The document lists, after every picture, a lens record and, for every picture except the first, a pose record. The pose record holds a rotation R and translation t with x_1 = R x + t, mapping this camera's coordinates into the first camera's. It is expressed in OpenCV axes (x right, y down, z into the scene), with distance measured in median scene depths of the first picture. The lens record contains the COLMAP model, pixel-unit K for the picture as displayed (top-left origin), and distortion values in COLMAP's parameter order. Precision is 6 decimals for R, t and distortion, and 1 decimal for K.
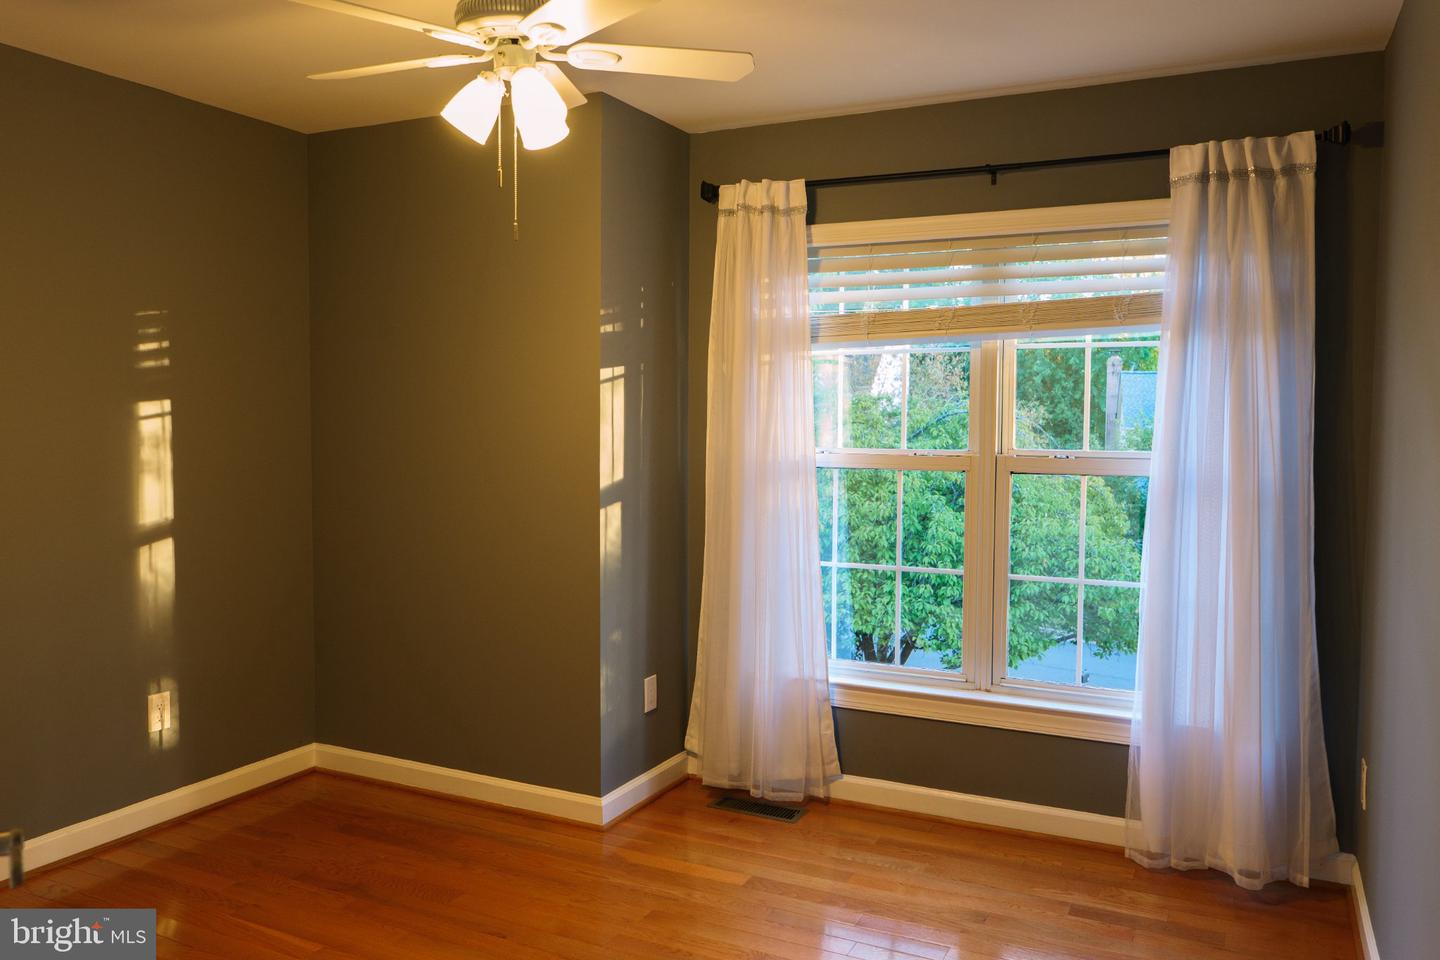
lens RADIAL K [[997.6, 0, 730.6], [0, 997.6, 479.0], [0, 0, 1]] dist [-0.017639, -0.001020]
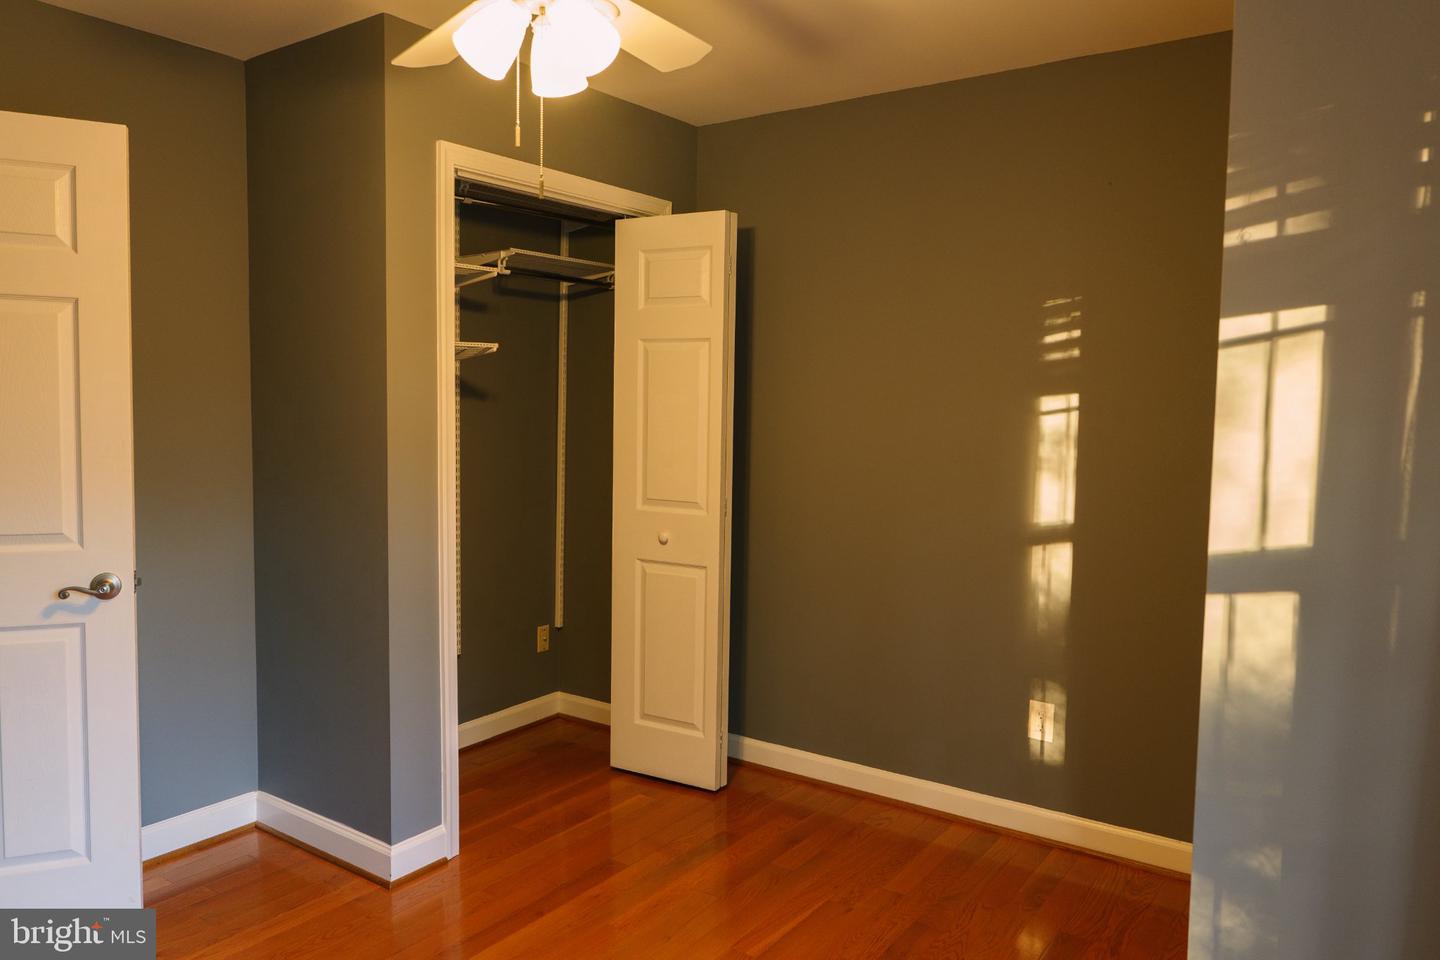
lens RADIAL K [[997.6, 0, 730.6], [0, 997.6, 479.0], [0, 0, 1]] dist [-0.017639, -0.001020]
pose [[-0.132649, 0.067870, -0.988837, 0.398115], [-0.070941, 0.994444, 0.077771, -0.050645], [0.988621, 0.080465, -0.127098, 0.812854]]
